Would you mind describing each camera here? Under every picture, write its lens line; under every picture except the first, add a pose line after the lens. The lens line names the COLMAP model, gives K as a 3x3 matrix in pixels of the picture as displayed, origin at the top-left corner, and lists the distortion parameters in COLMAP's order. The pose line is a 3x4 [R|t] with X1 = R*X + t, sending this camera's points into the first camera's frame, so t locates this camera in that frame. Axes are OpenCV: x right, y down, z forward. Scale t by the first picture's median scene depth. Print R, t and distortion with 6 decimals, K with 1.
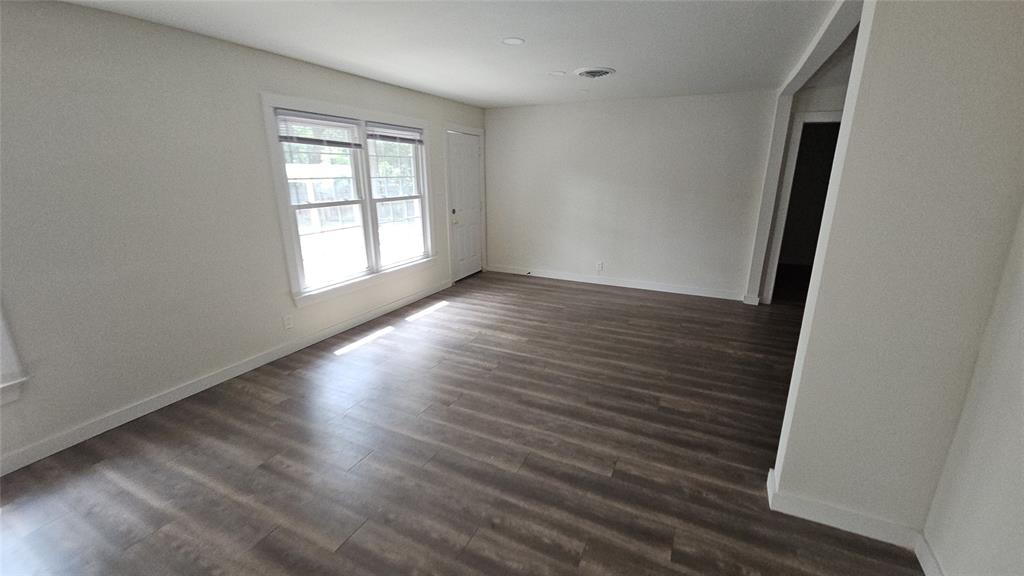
lens RADIAL K [[414.7, 0, 517.7], [0, 414.7, 289.8], [0, 0, 1]] dist [0.014435, -0.008053]
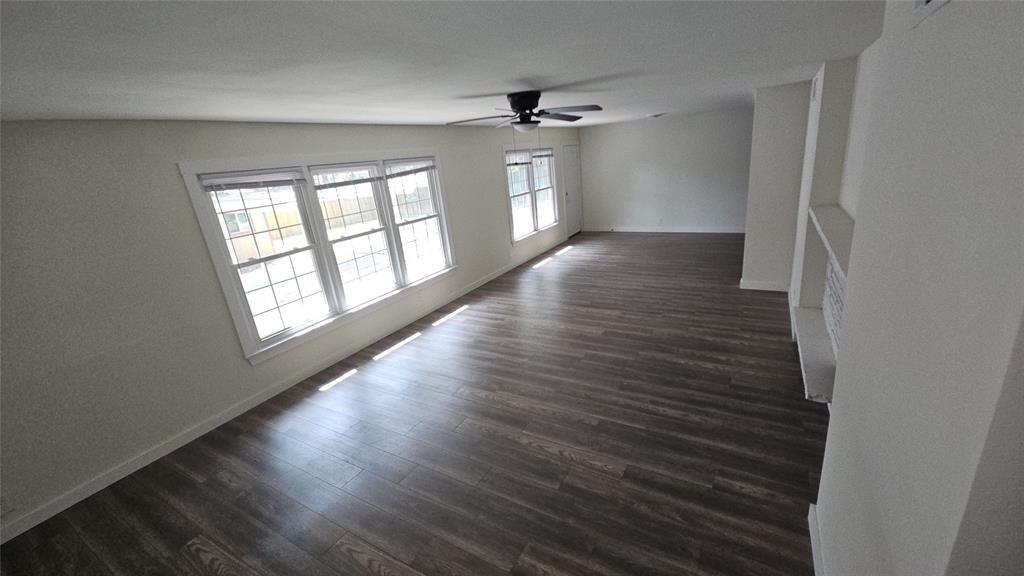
lens RADIAL K [[414.7, 0, 517.7], [0, 414.7, 289.8], [0, 0, 1]] dist [0.014435, -0.008053]
pose [[0.992079, -0.067008, -0.106247, -0.269643], [0.070529, 0.997067, 0.029727, 0.171146], [0.103943, -0.036985, 0.993895, -0.906942]]
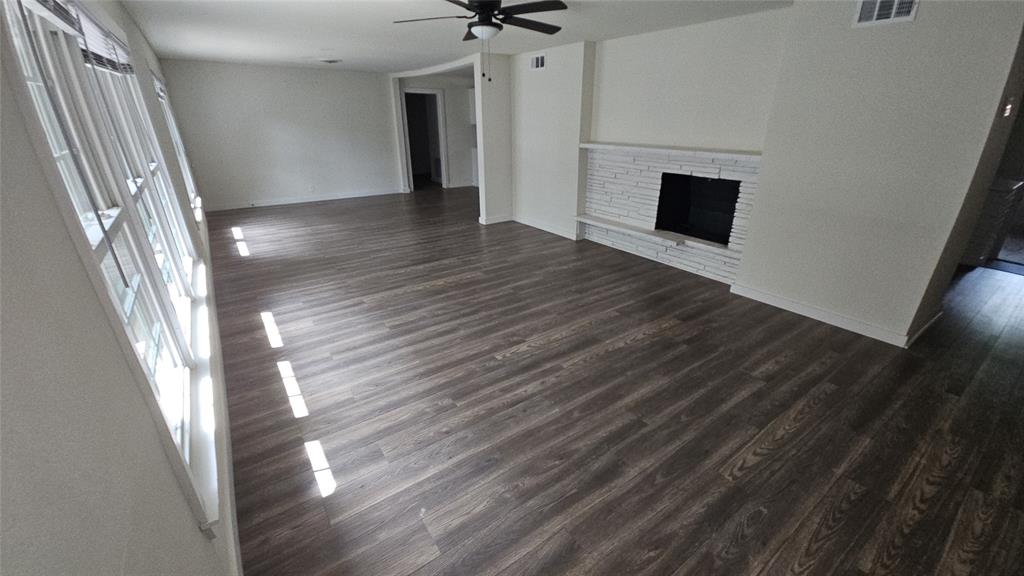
lens RADIAL K [[414.7, 0, 517.7], [0, 414.7, 289.8], [0, 0, 1]] dist [0.014435, -0.008053]
pose [[0.479092, -0.342853, 0.808036, -1.029825], [0.247385, 0.935985, 0.250465, 0.120912], [-0.842182, 0.079901, 0.533240, -0.454938]]
